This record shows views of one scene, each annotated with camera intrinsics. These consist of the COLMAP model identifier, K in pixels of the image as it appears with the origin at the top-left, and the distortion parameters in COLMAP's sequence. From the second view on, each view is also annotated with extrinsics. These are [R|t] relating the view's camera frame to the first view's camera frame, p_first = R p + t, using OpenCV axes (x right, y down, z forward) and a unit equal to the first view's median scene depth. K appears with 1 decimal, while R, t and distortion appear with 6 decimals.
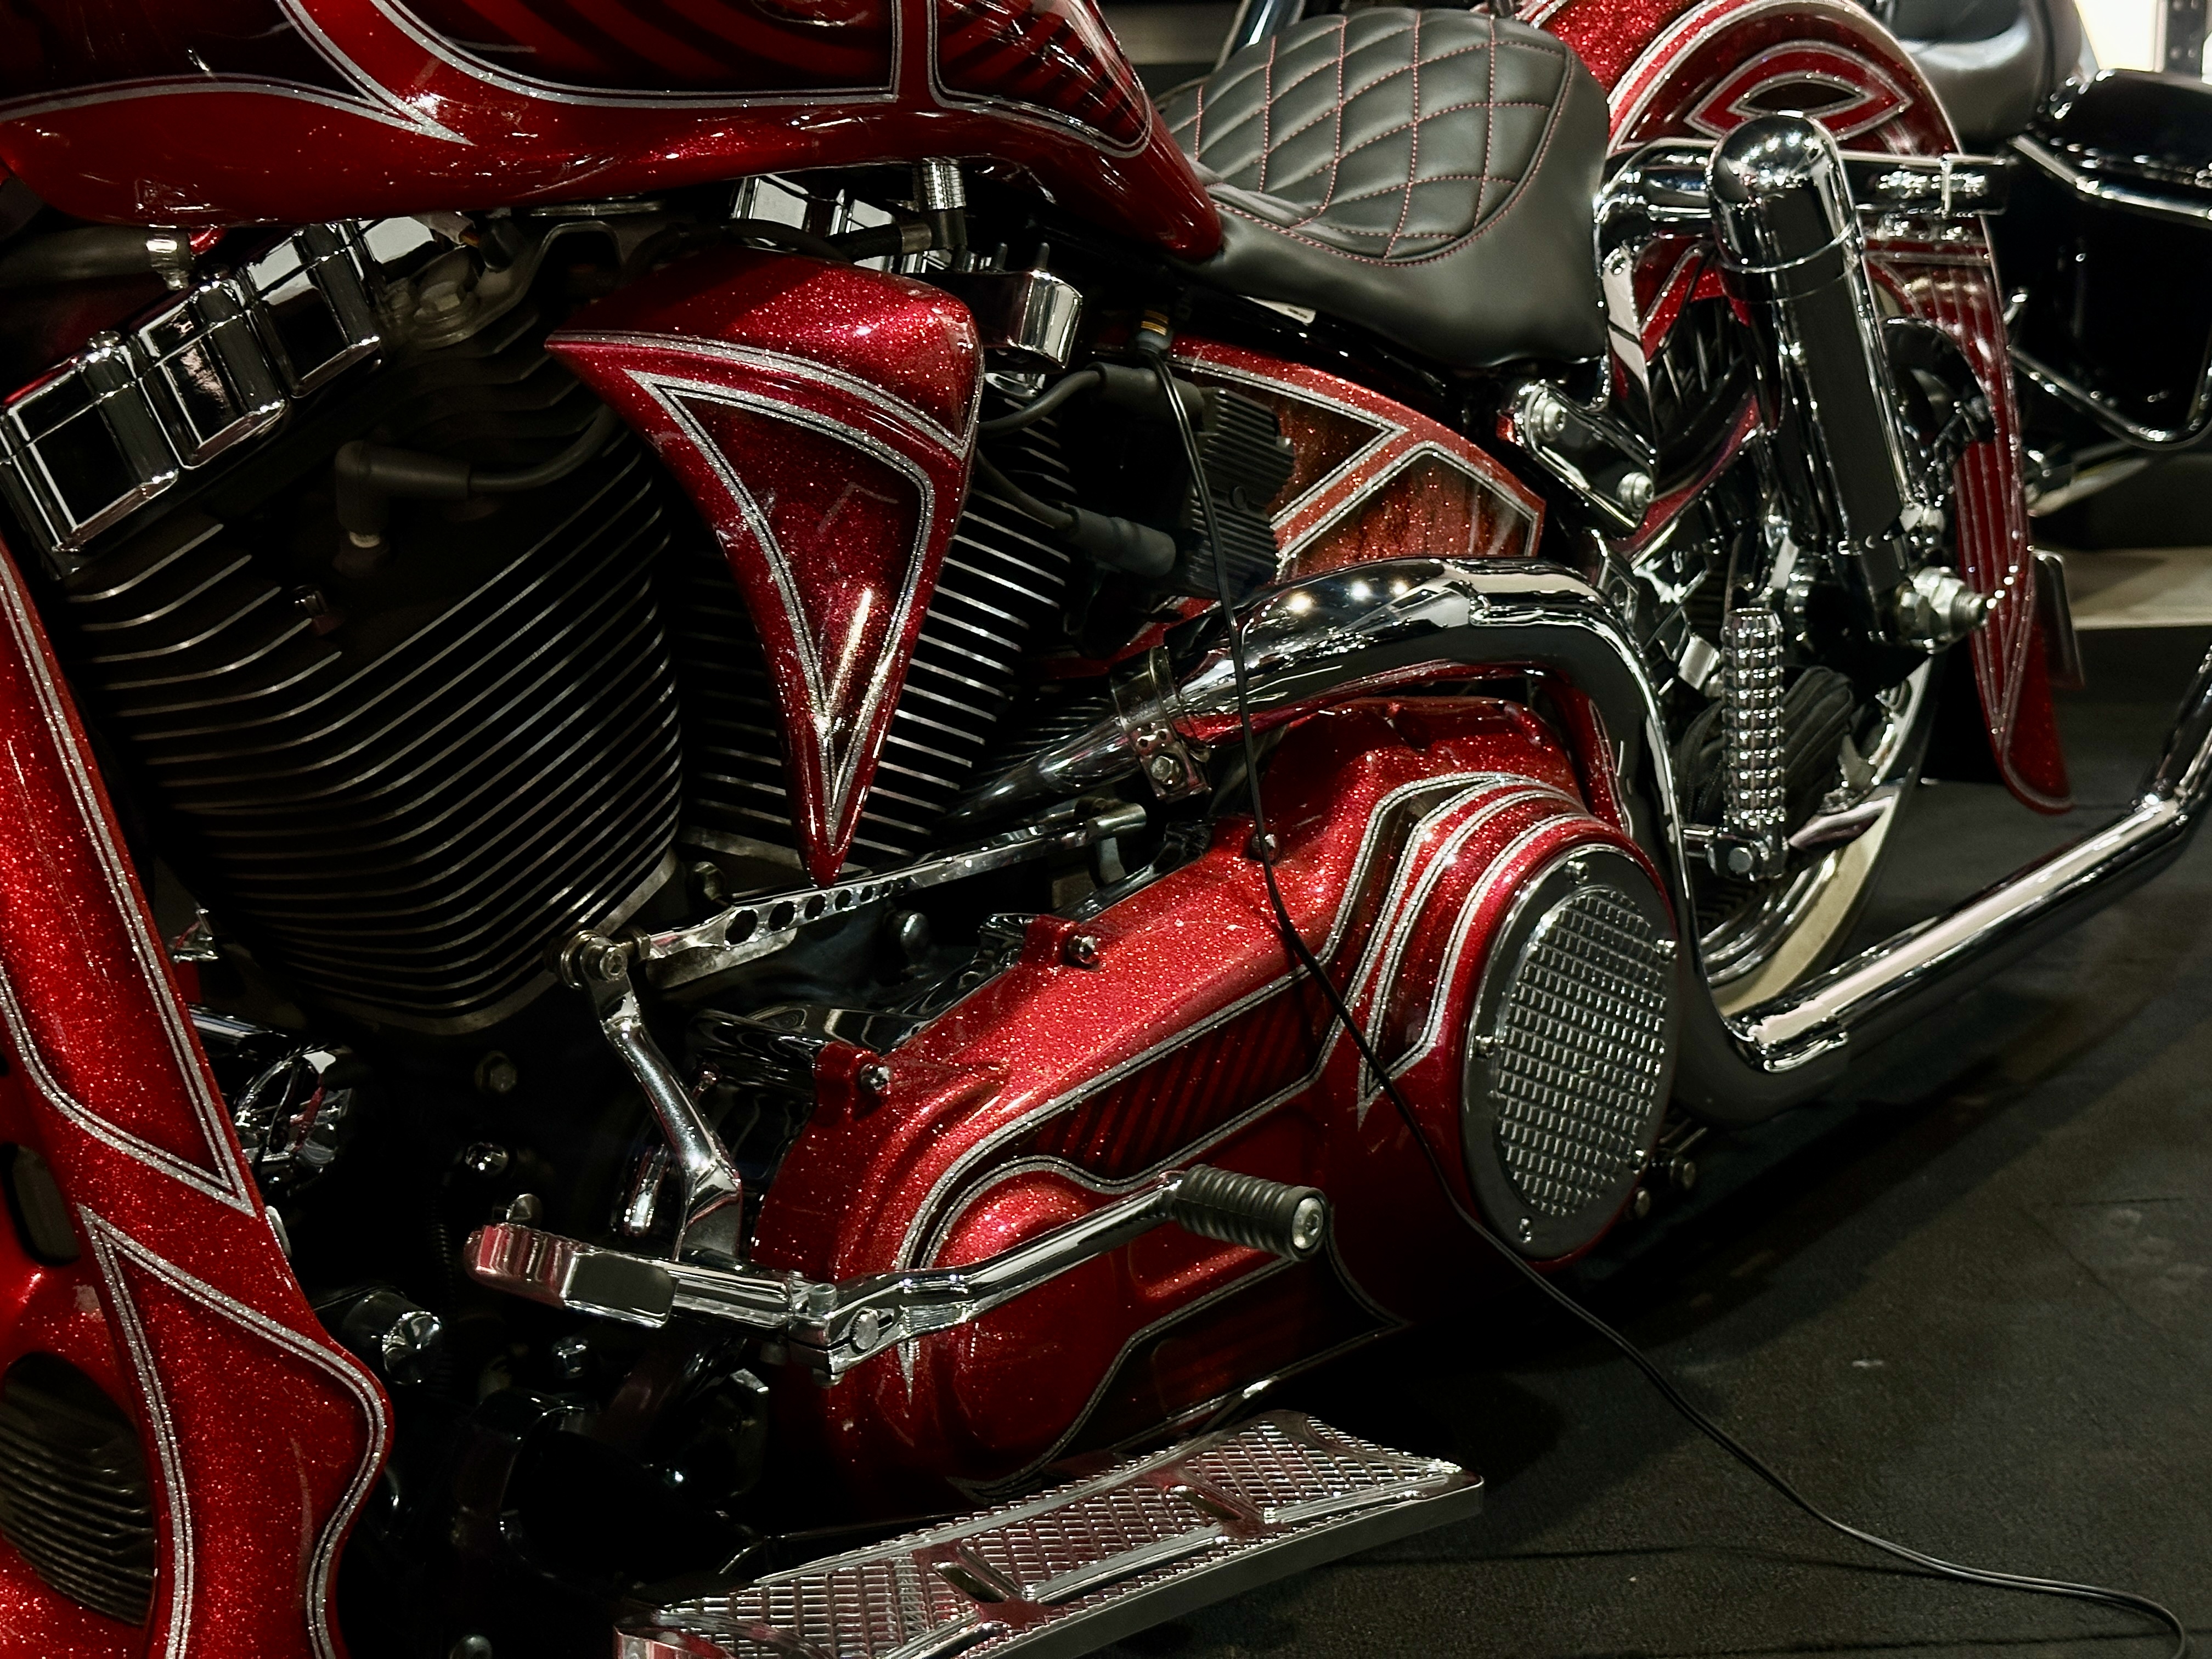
lens RADIAL K [[3121.8, 0, 1114.3], [0, 3121.8, 833.4], [0, 0, 1]] dist [0.145441, 0.000000]
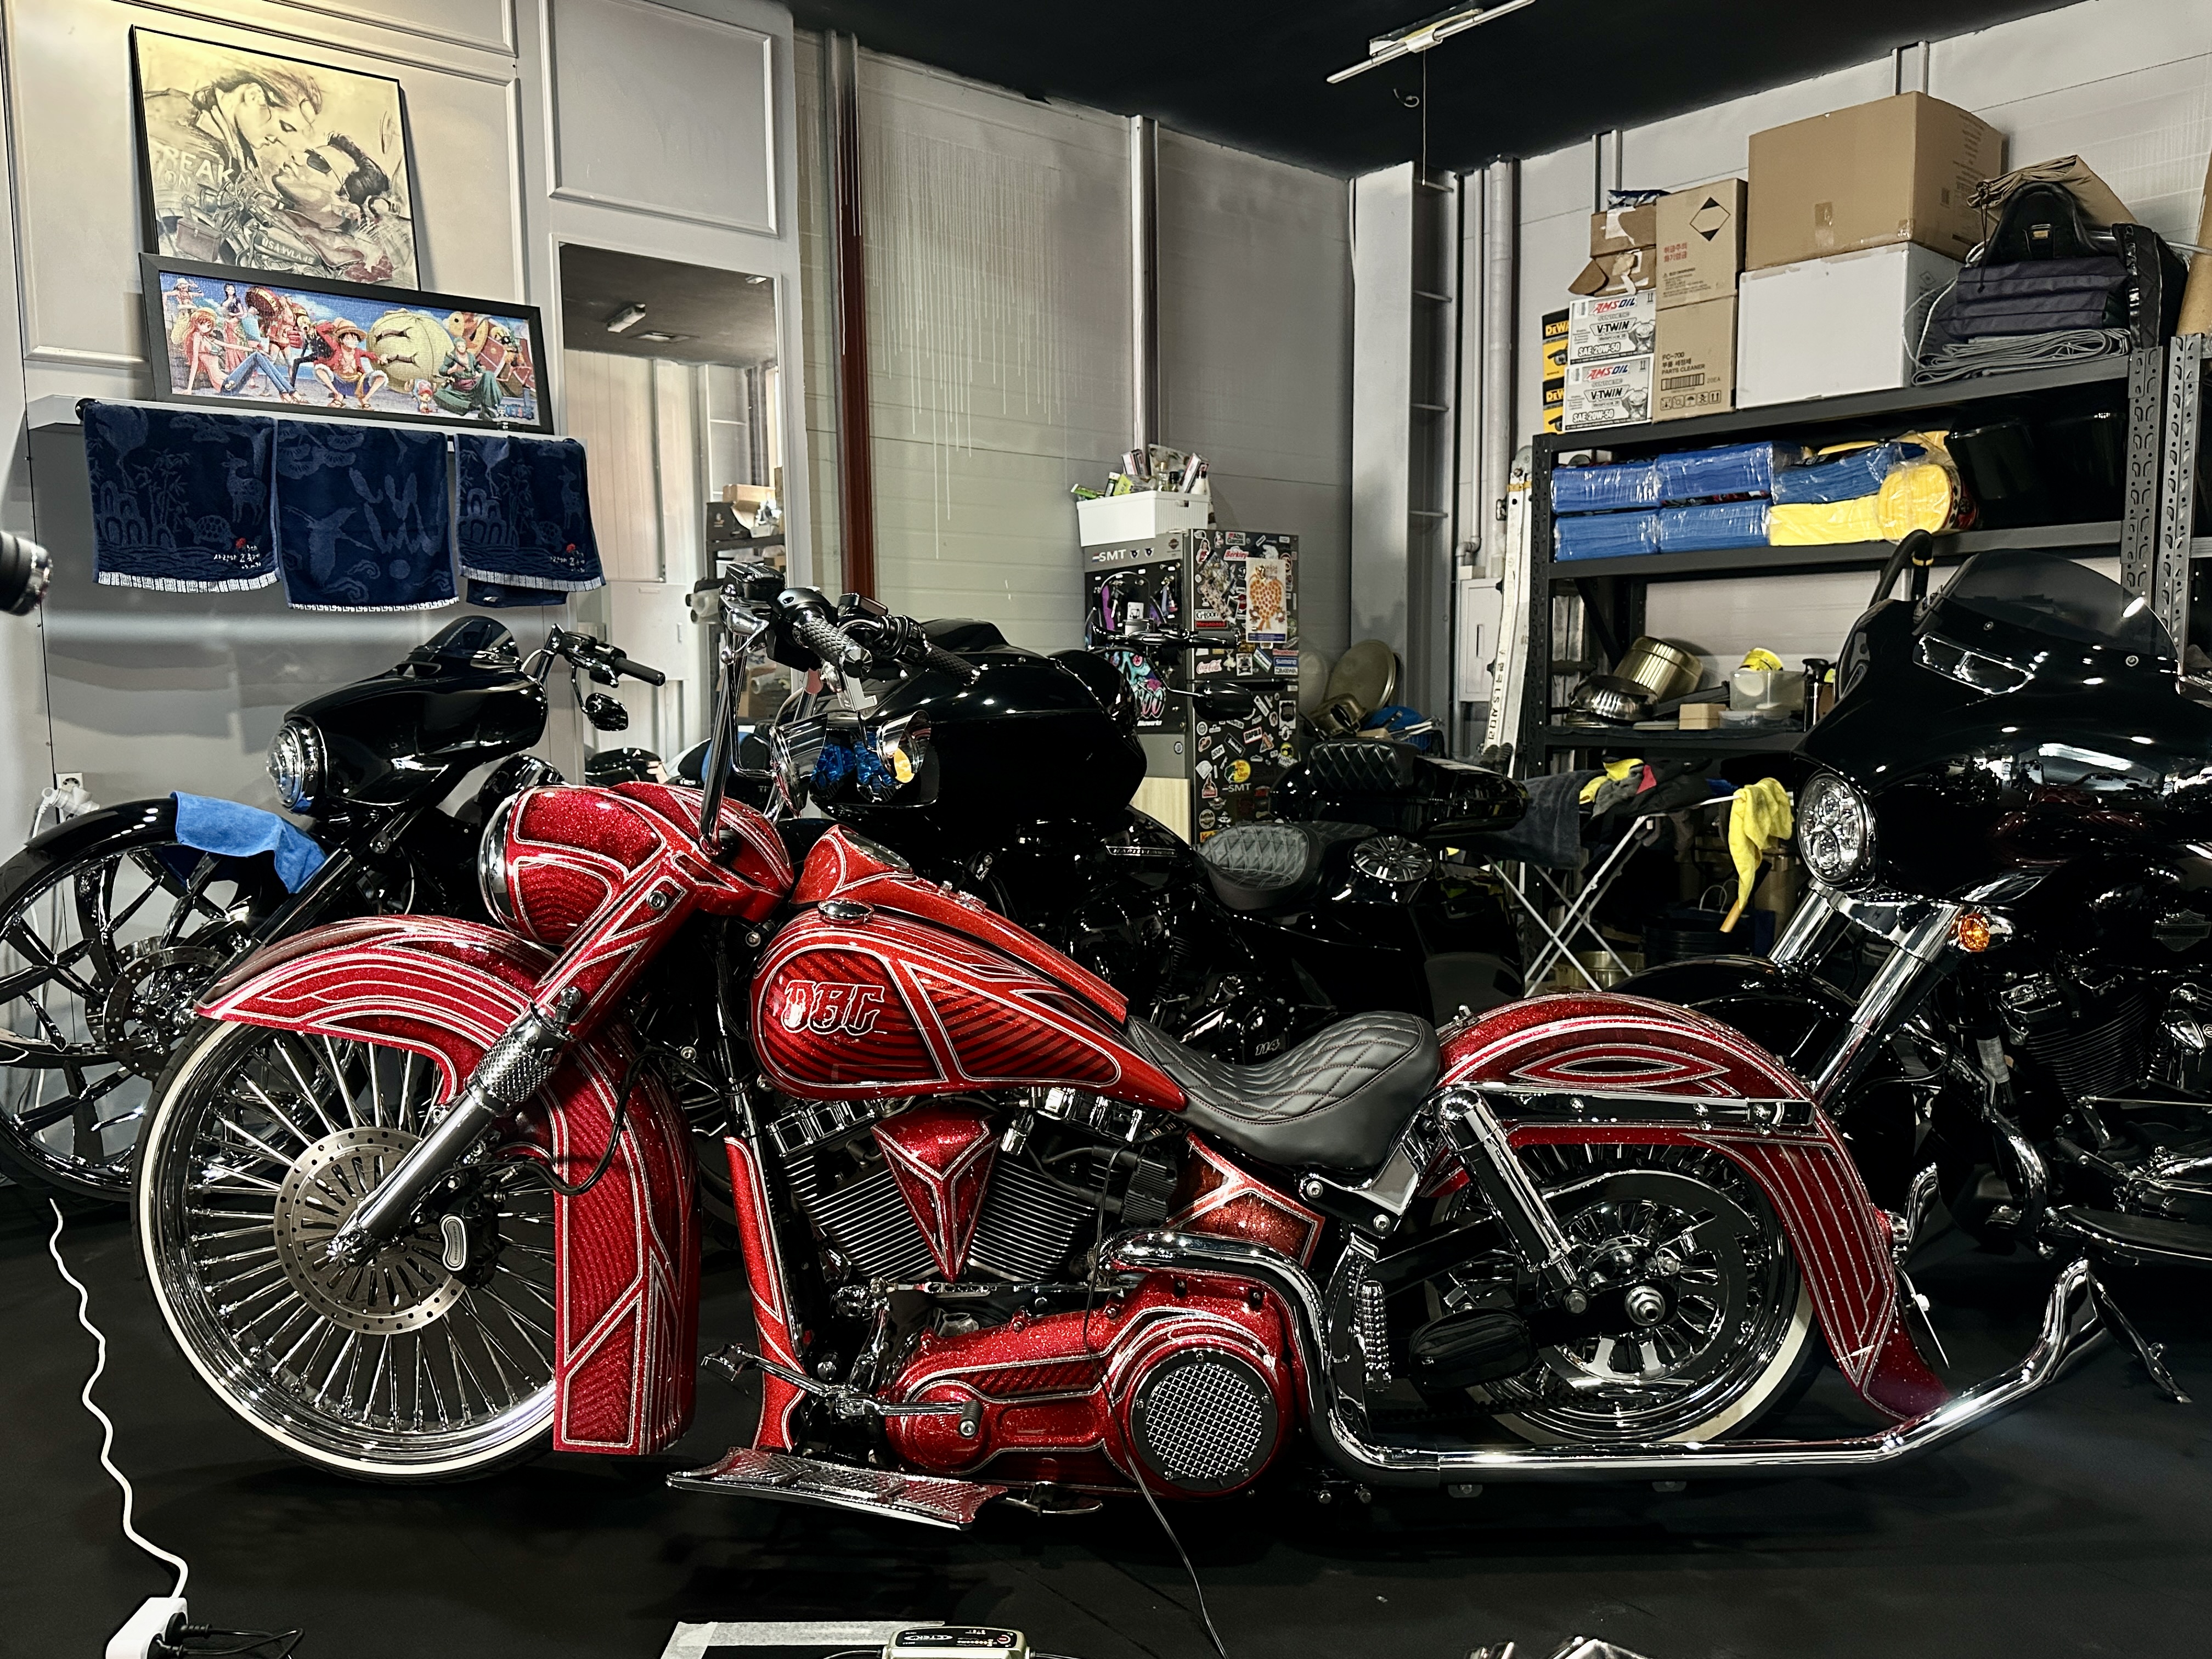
lens RADIAL K [[1662.8, 0, 1111.7], [0, 1662.8, 834.0], [0, 0, 1]] dist [0.051946, -0.036634]
pose [[0.597816, 0.091878, -0.796351, 1.242759], [-0.176100, 0.984196, -0.018647, -0.406024], [0.782052, 0.151385, 0.604548, -0.070853]]
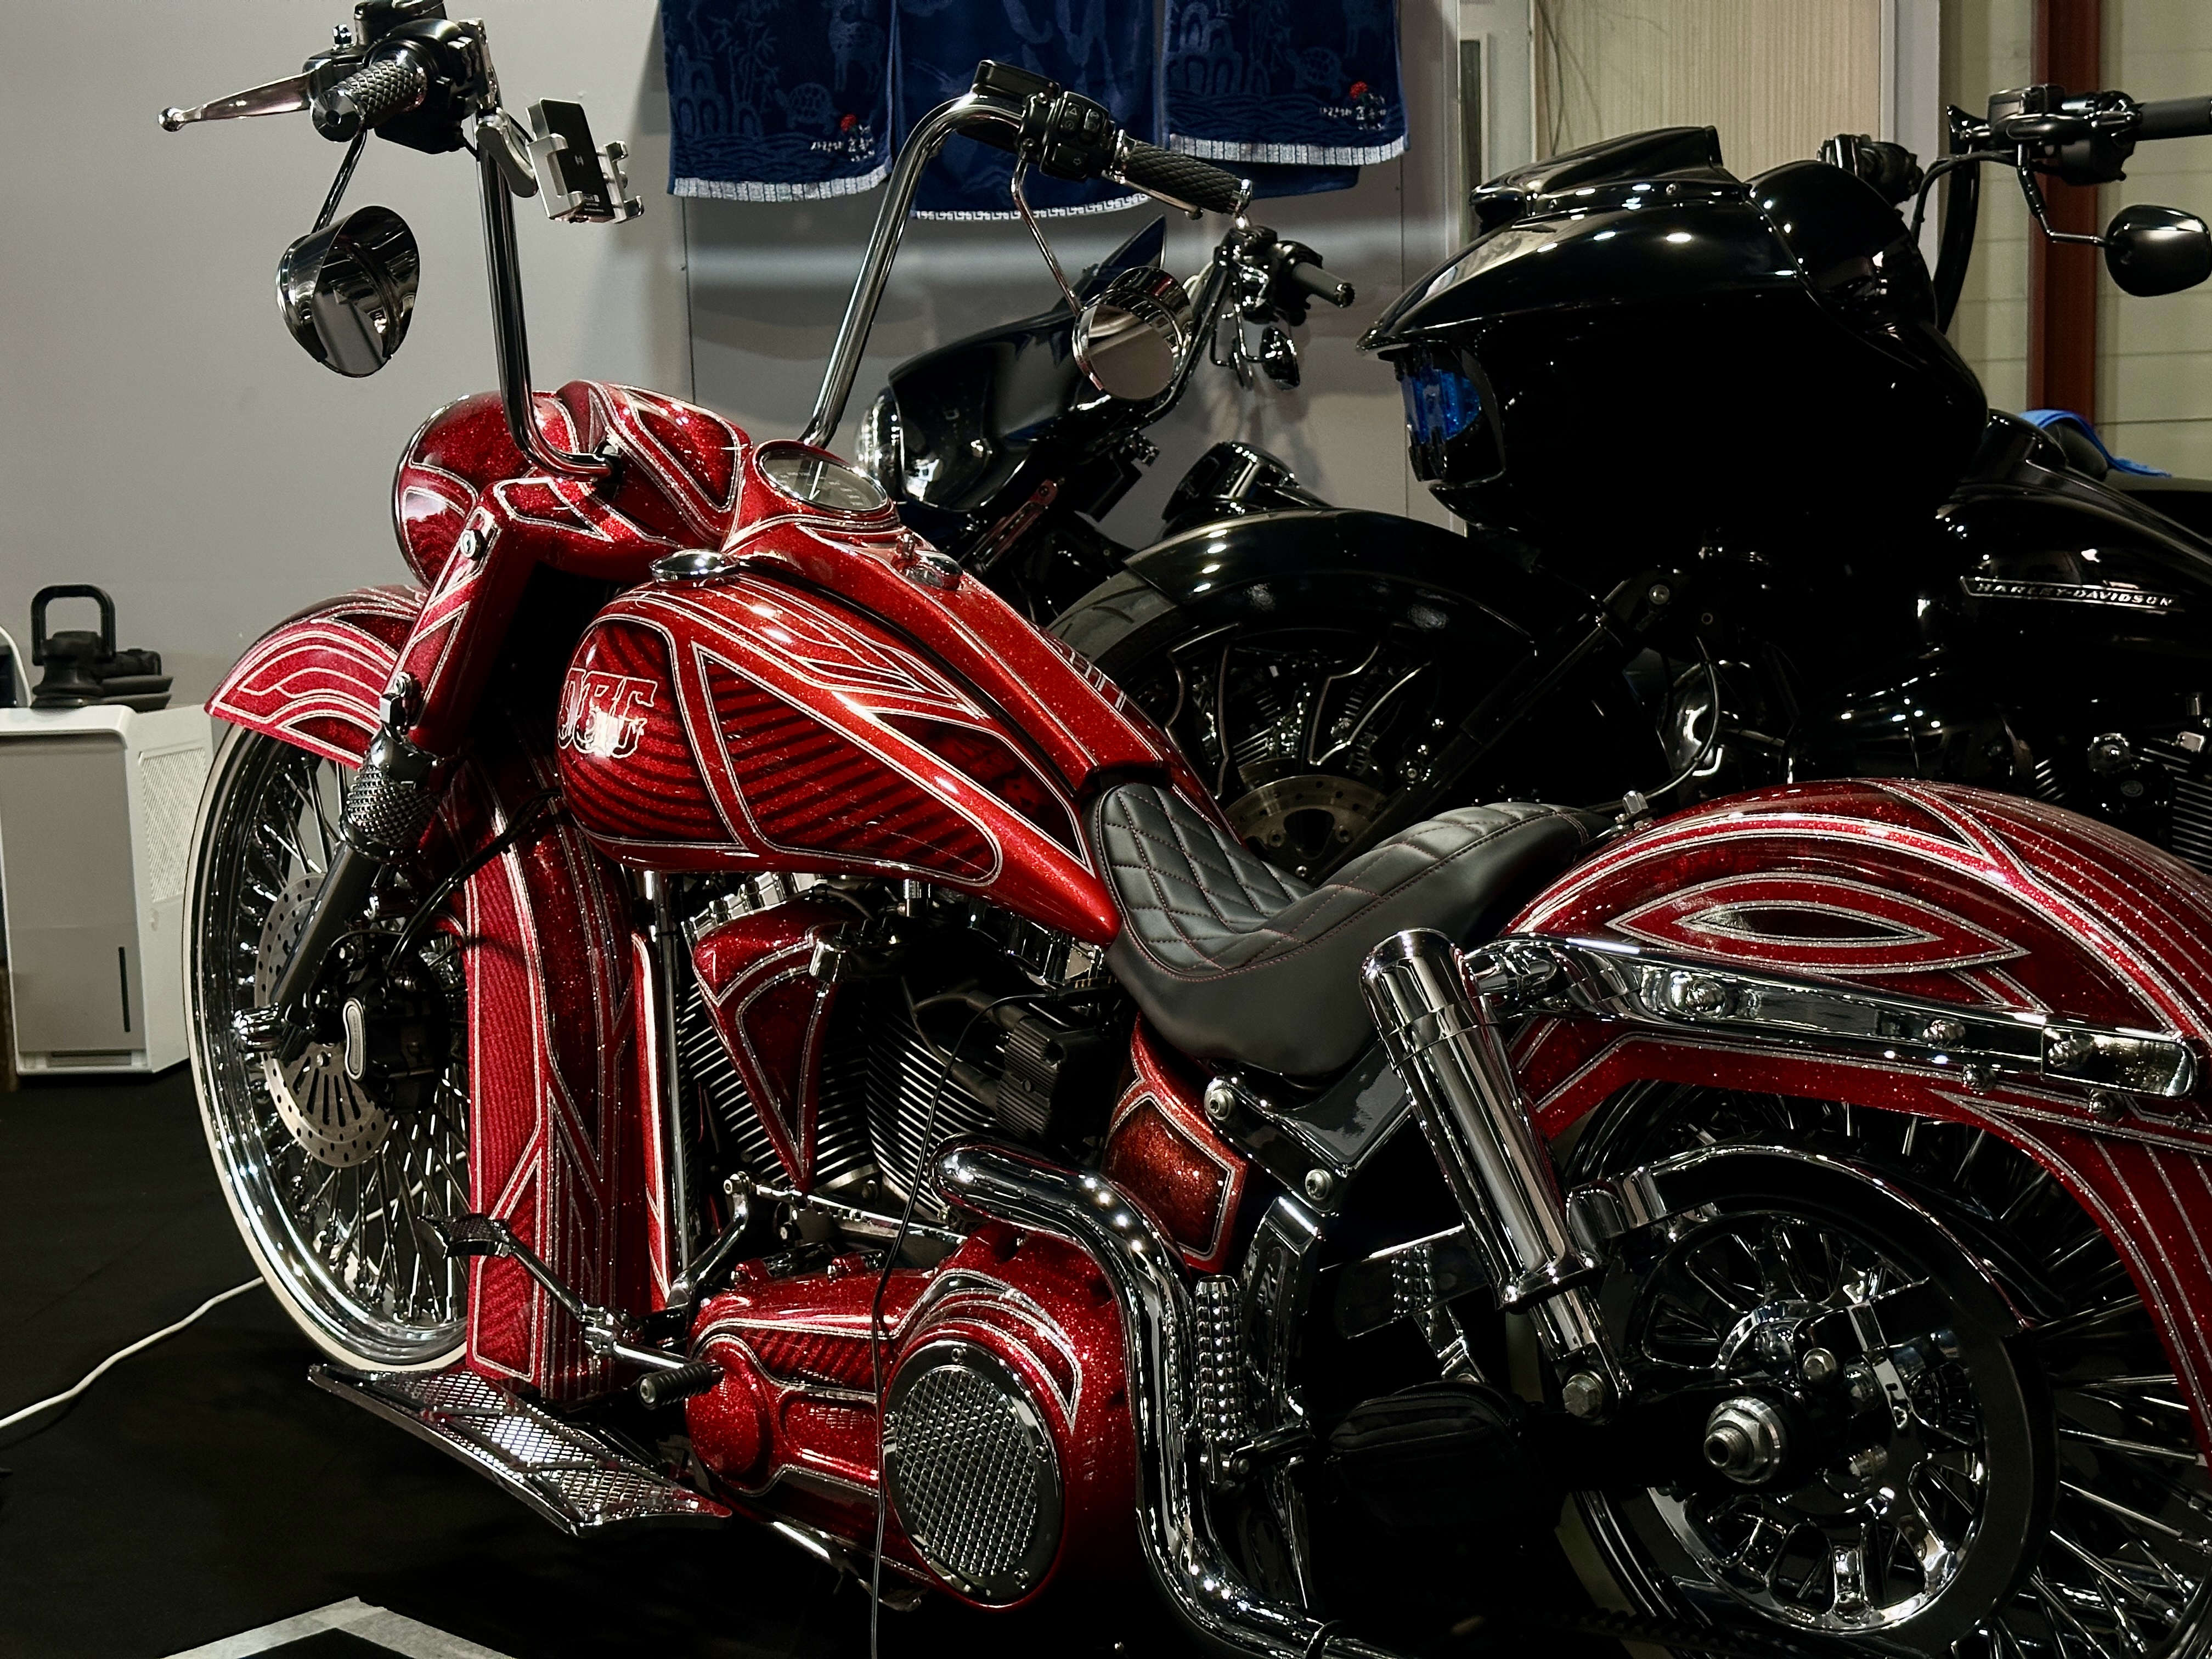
lens RADIAL K [[3121.8, 0, 1111.5], [0, 3121.8, 841.5], [0, 0, 1]] dist [0.145441, 0.000000]
pose [[-0.105512, 0.134602, -0.985266, 1.642269], [-0.185374, 0.970767, 0.152473, -0.488302], [0.976987, 0.198730, -0.077476, 1.107408]]
